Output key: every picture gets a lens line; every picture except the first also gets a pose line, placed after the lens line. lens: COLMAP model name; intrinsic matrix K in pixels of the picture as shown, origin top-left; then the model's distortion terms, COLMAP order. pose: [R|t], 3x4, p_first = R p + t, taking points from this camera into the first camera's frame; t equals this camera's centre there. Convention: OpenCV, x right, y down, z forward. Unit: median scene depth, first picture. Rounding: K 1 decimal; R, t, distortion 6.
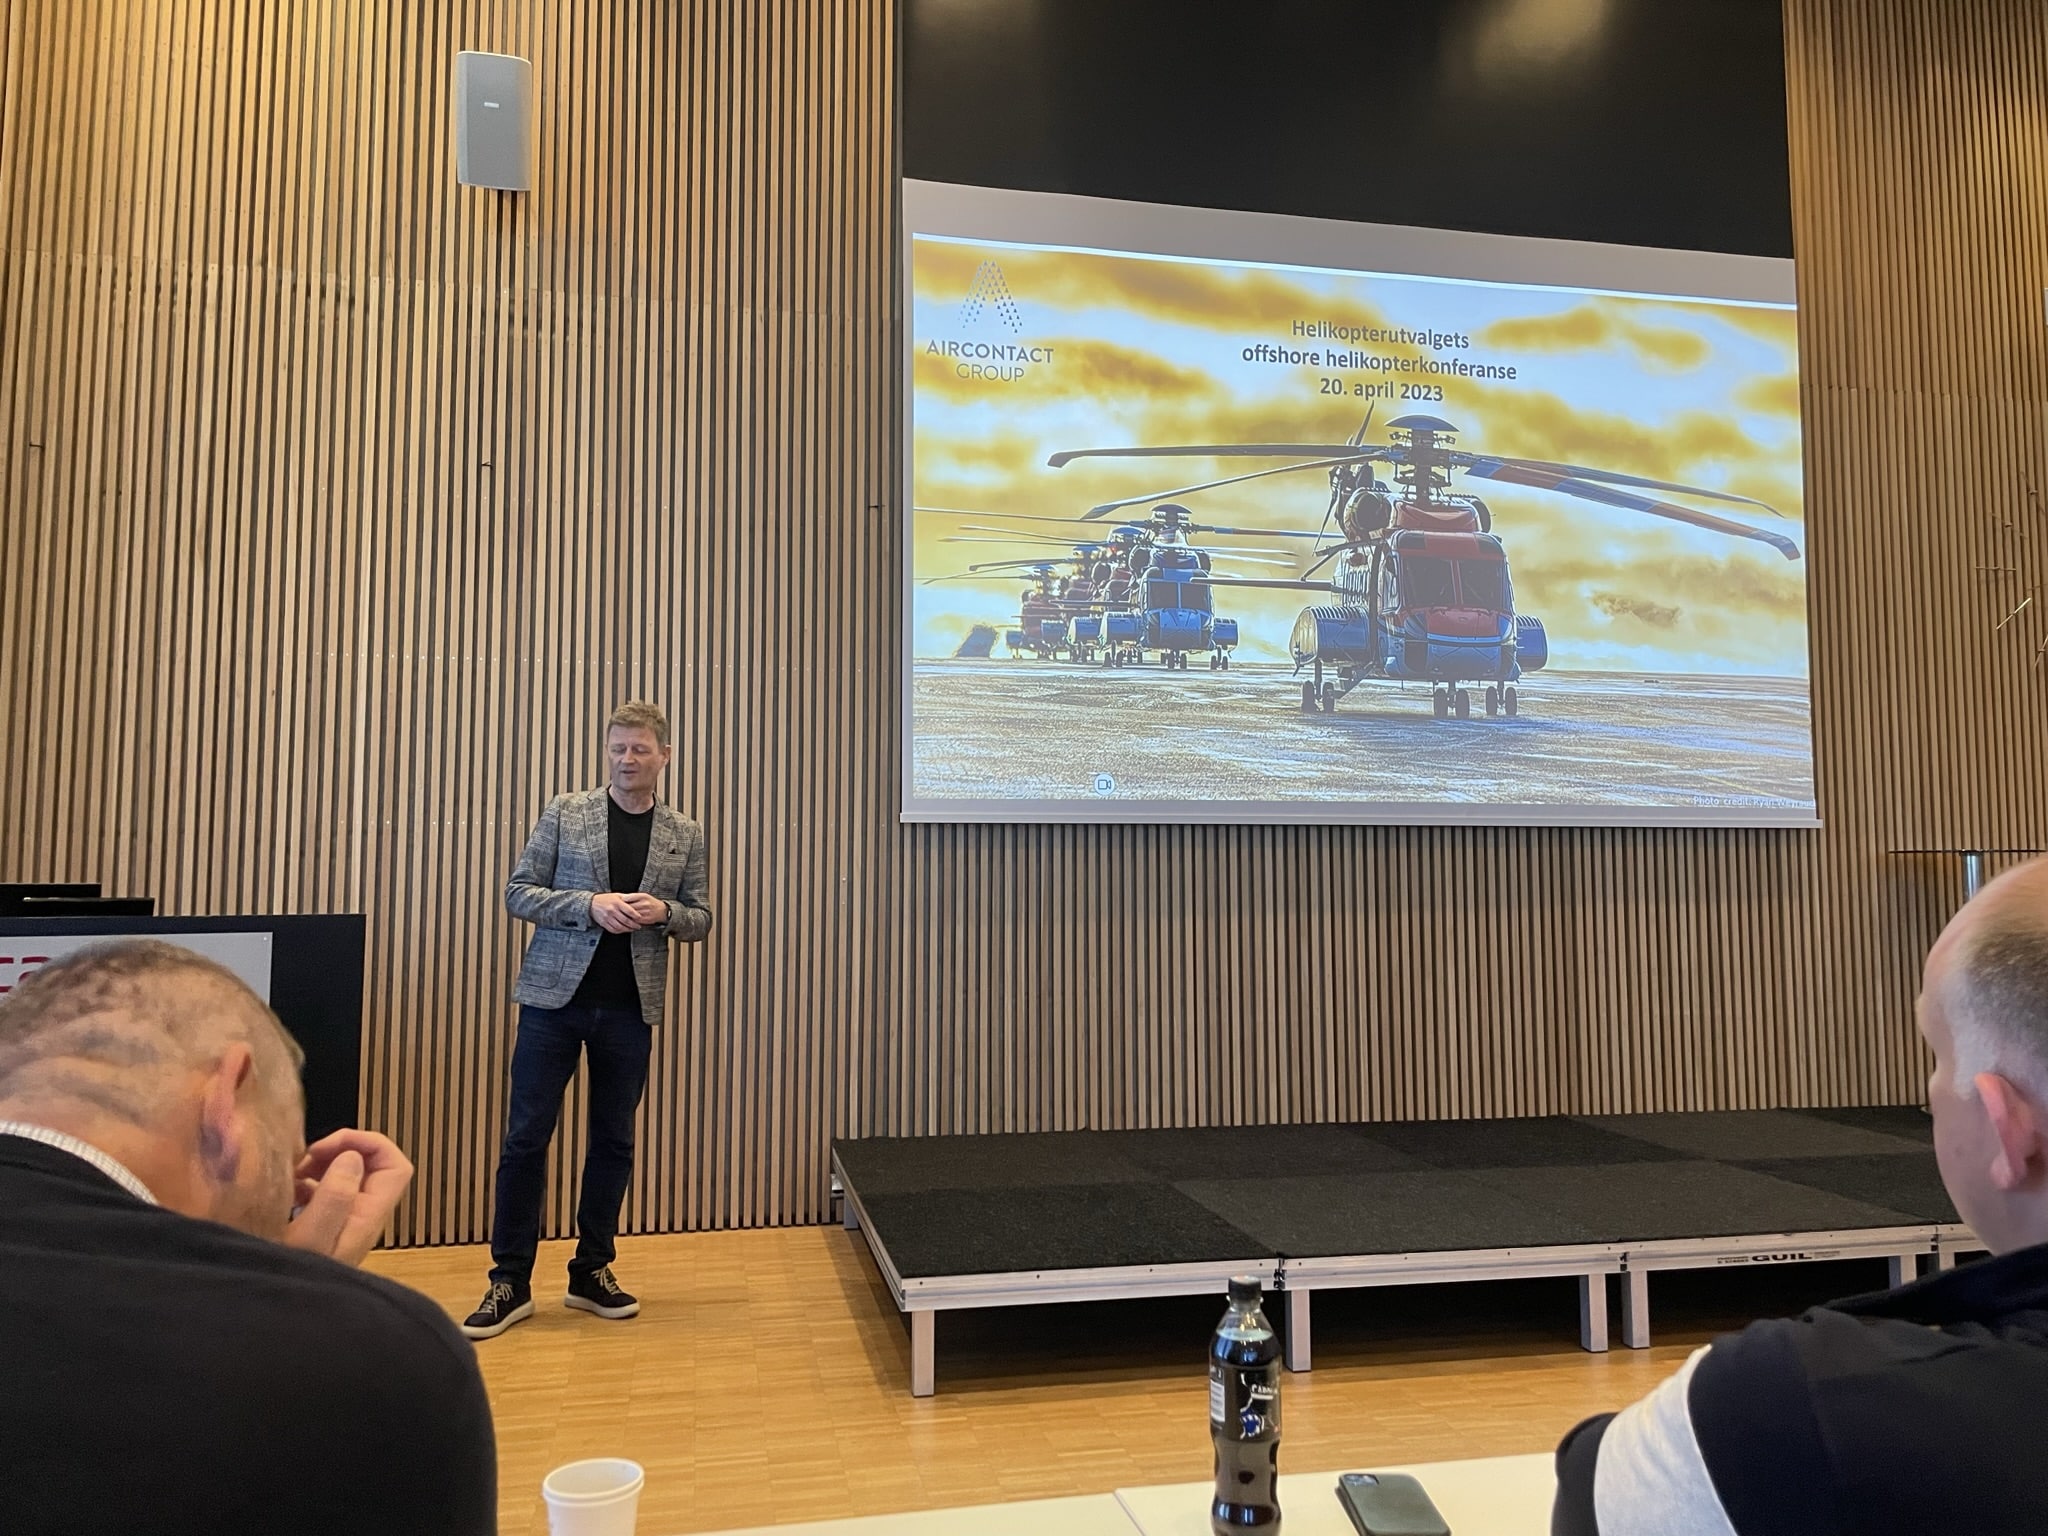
lens RADIAL K [[1571.8, 0, 1056.6], [0, 1571.8, 770.6], [0, 0, 1]] dist [0.074847, -0.100573]
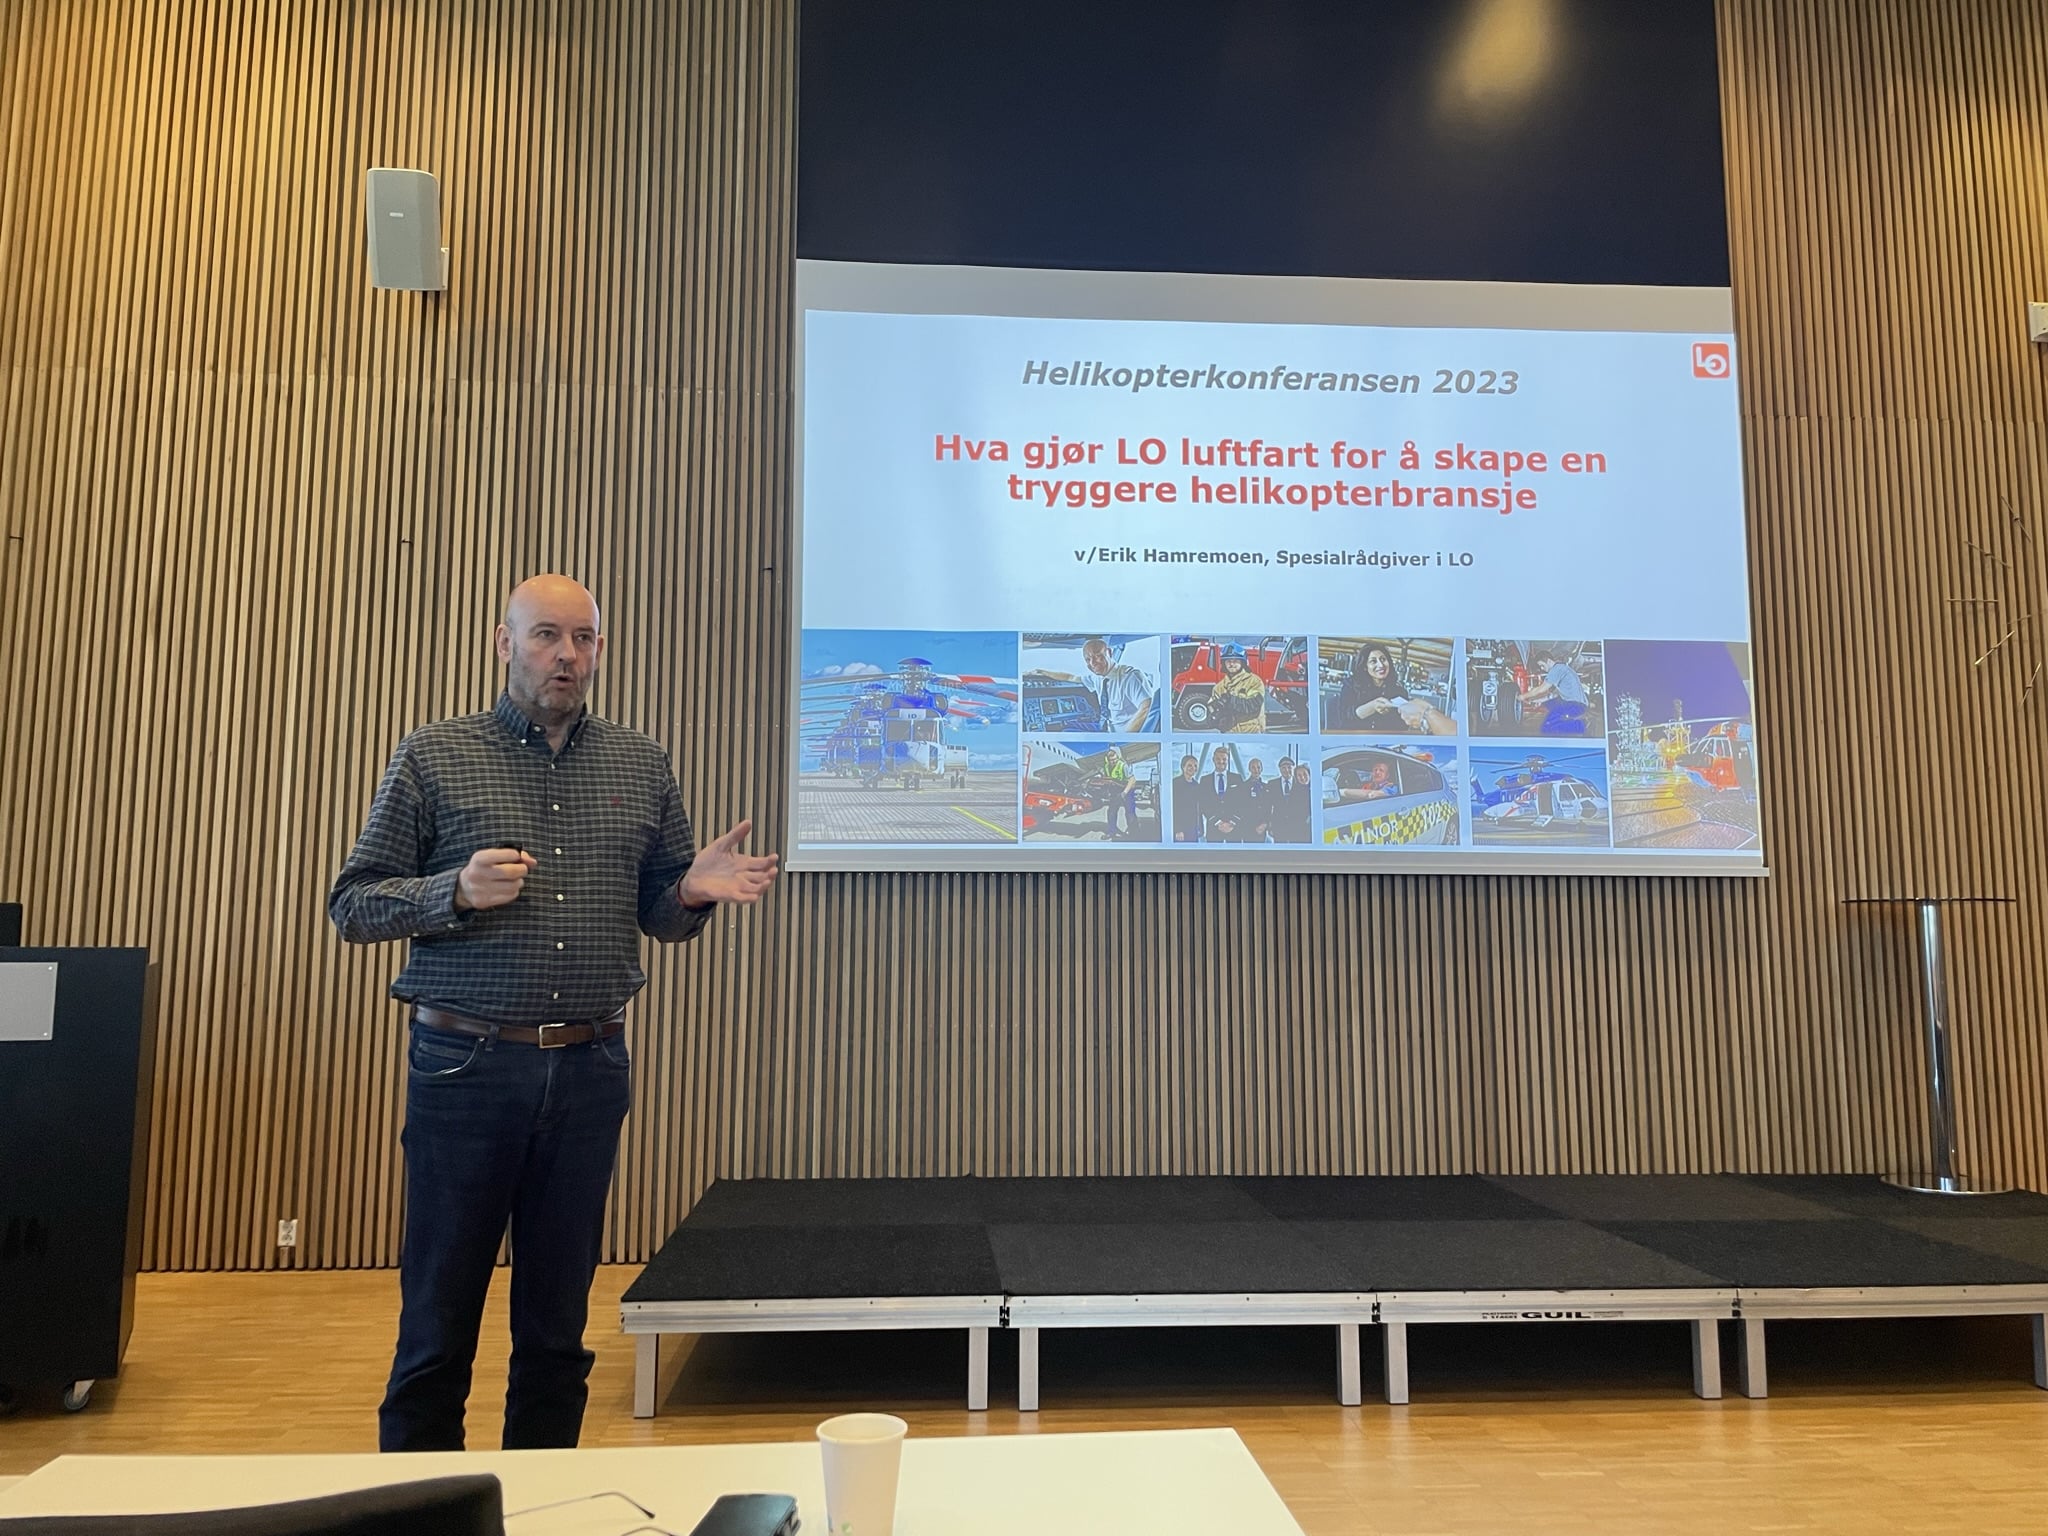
lens RADIAL K [[1571.8, 0, 1013.7], [0, 1571.8, 768.9], [0, 0, 1]] dist [0.074847, -0.100573]
pose [[0.989780, -0.012913, -0.142019, 0.194266], [0.006717, 0.999008, -0.044018, 0.012282], [0.142446, 0.042615, 0.988885, -0.005063]]
